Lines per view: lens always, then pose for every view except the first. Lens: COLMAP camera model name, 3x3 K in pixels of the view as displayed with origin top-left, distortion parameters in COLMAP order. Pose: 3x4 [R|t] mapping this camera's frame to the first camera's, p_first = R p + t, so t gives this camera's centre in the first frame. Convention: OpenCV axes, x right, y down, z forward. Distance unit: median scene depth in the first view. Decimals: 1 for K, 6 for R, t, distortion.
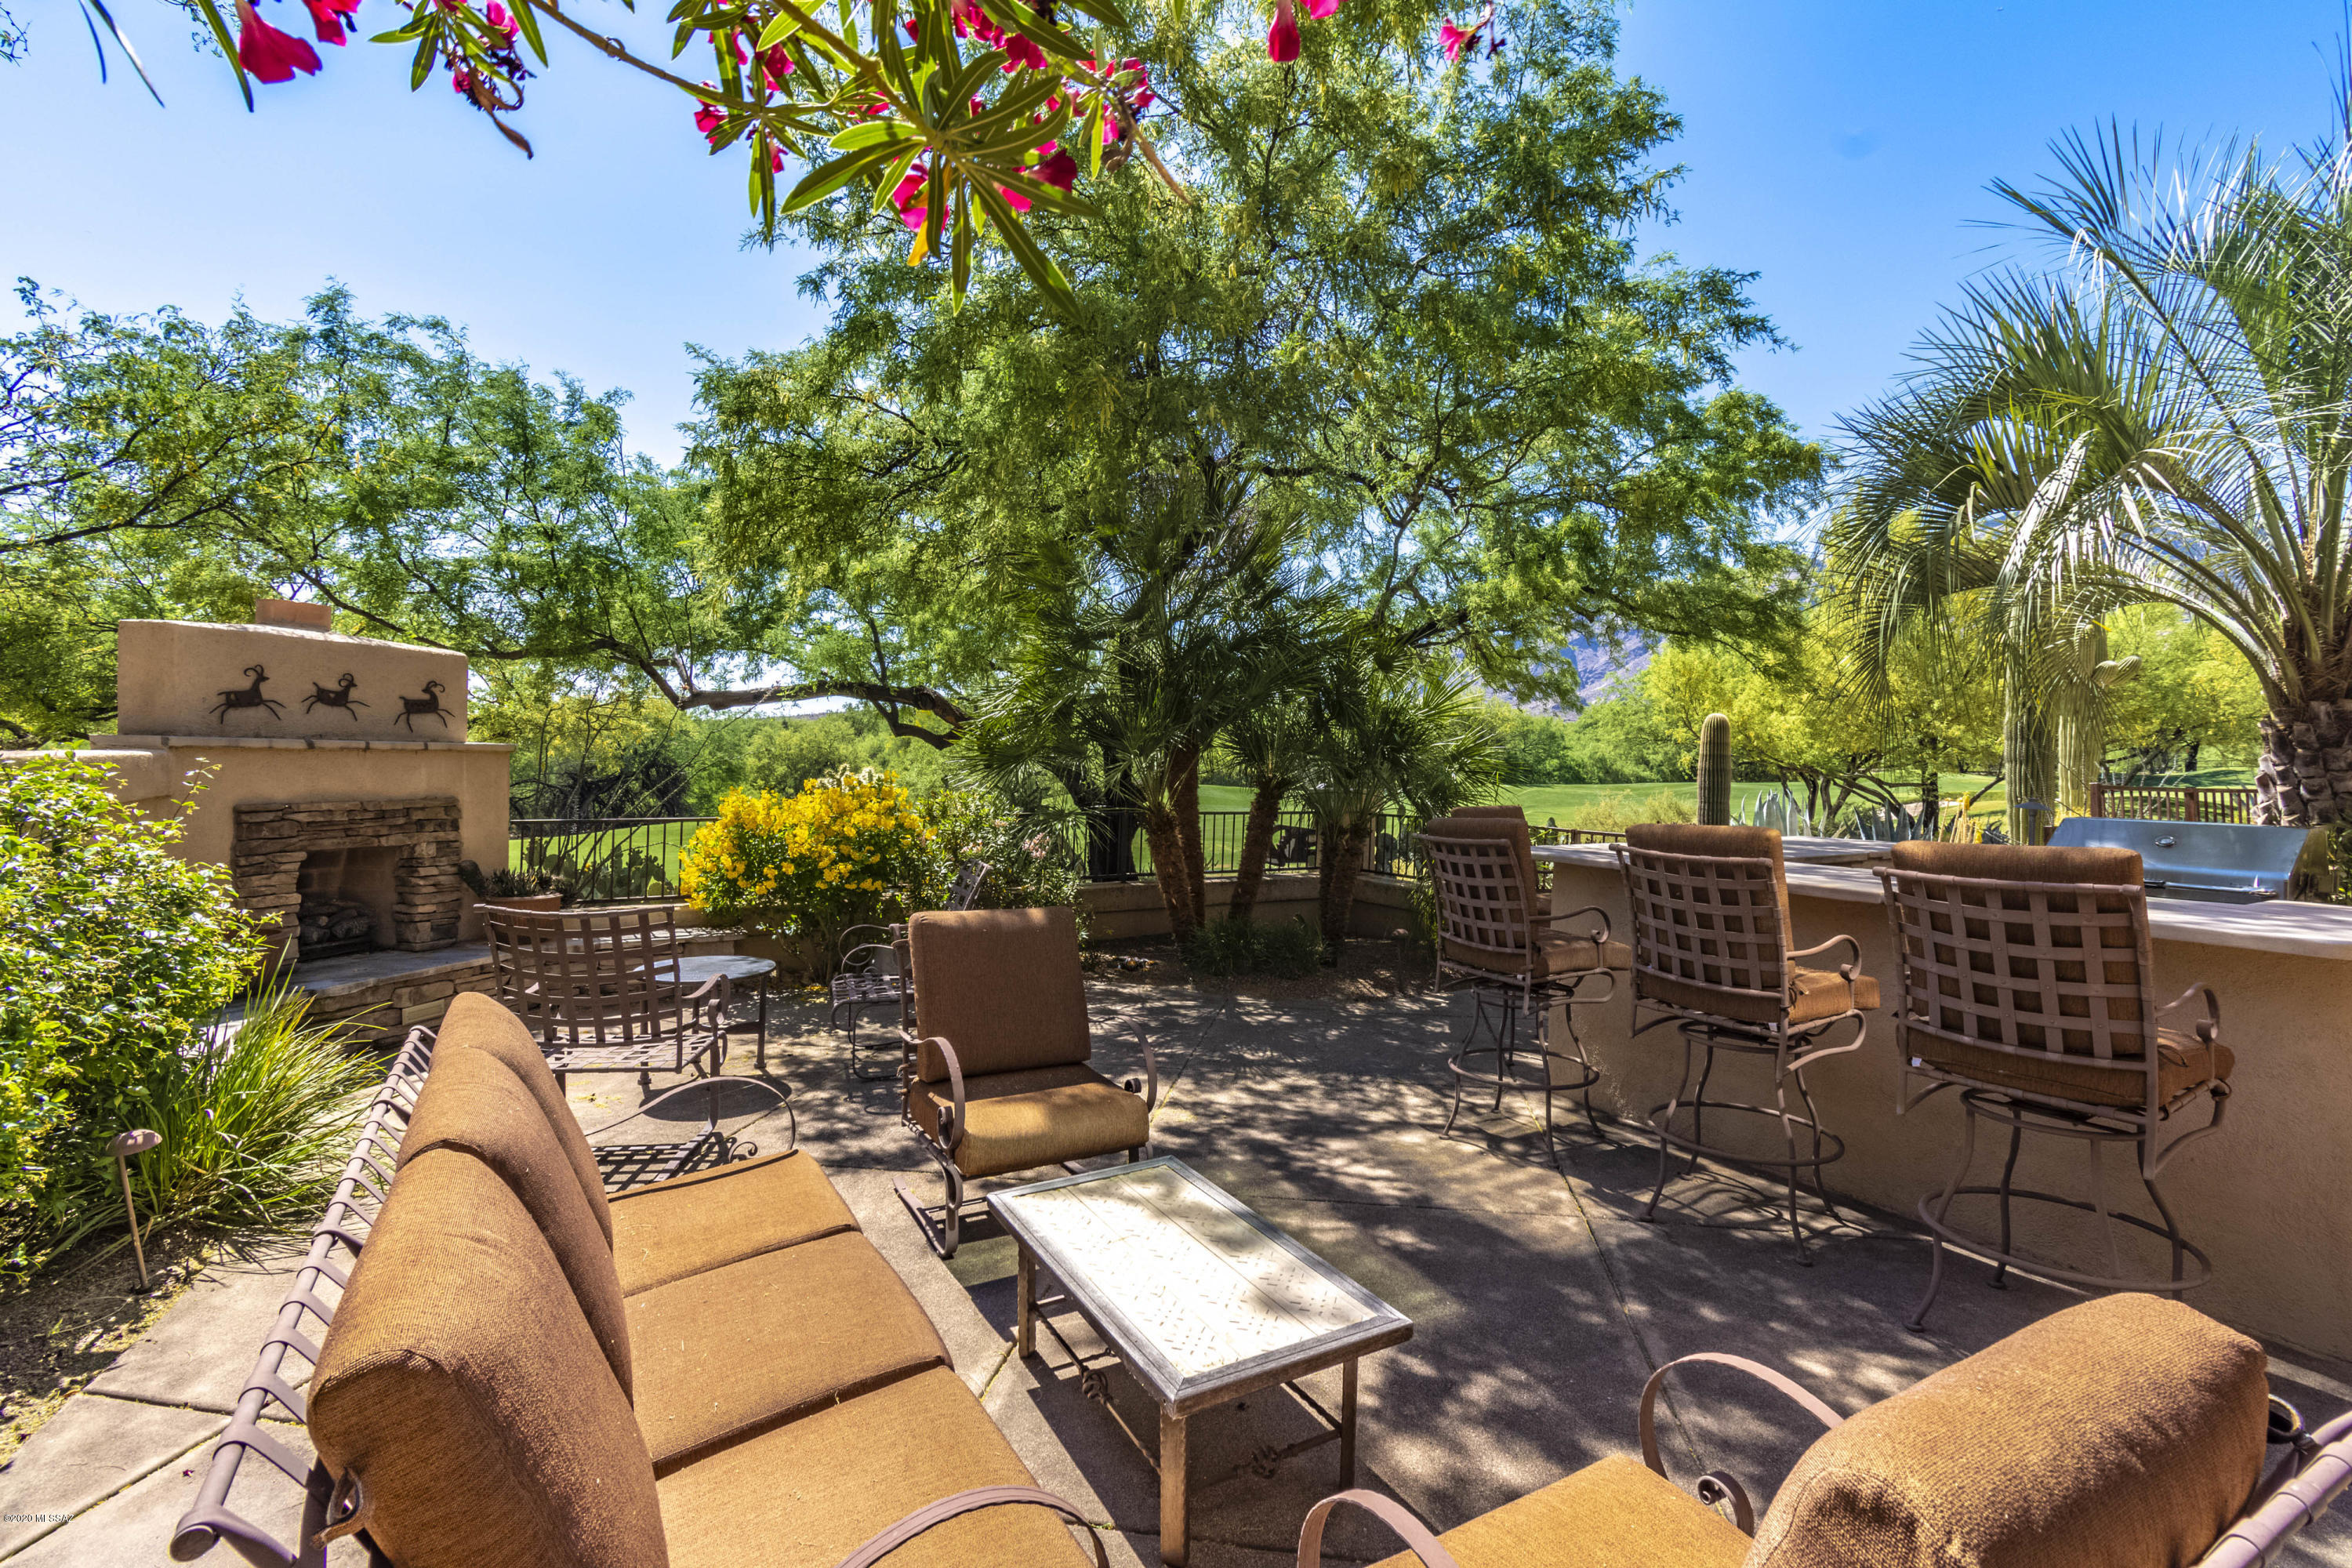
lens RADIAL K [[1054.4, 0, 1181.2], [0, 1054.4, 784.7], [0, 0, 1]] dist [-0.001486, -0.001311]
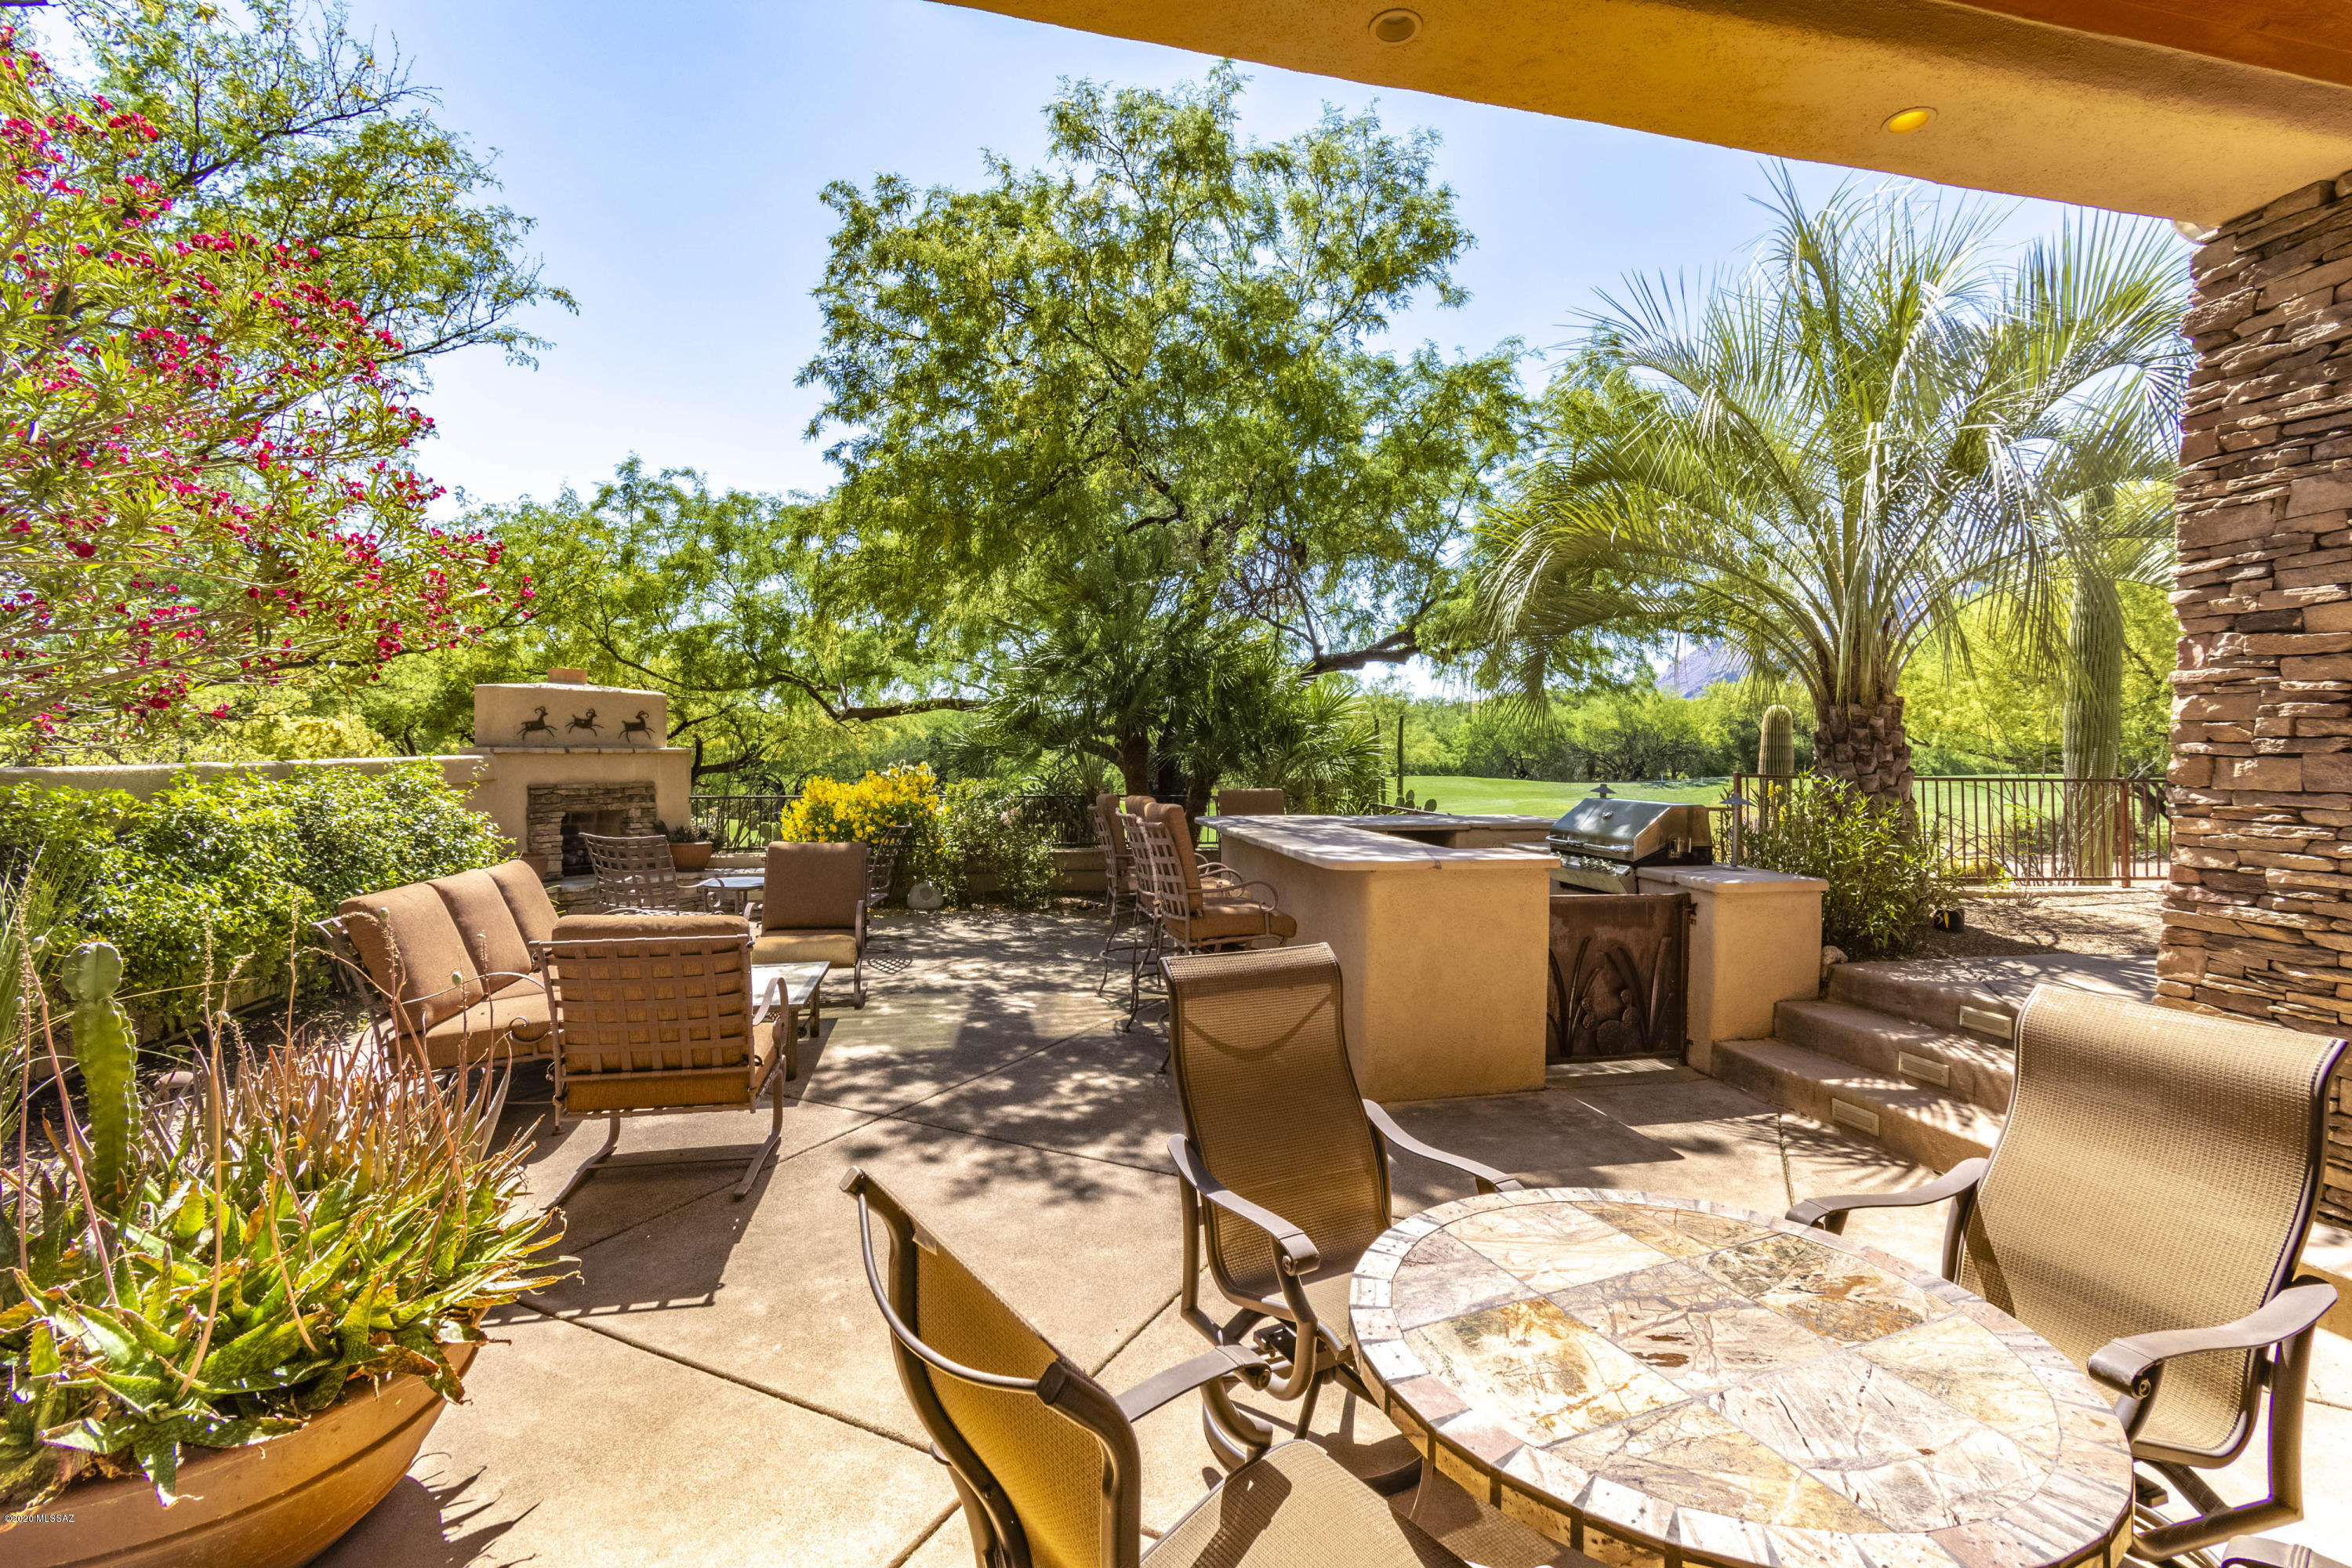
lens RADIAL K [[1054.4, 0, 1179.1], [0, 1054.4, 772.8], [0, 0, 1]] dist [-0.001486, -0.001311]
pose [[0.951233, 0.001395, -0.308470, 0.549910], [-0.002520, 0.999992, -0.003249, 0.001493], [0.308463, 0.003868, 0.951228, -0.289070]]
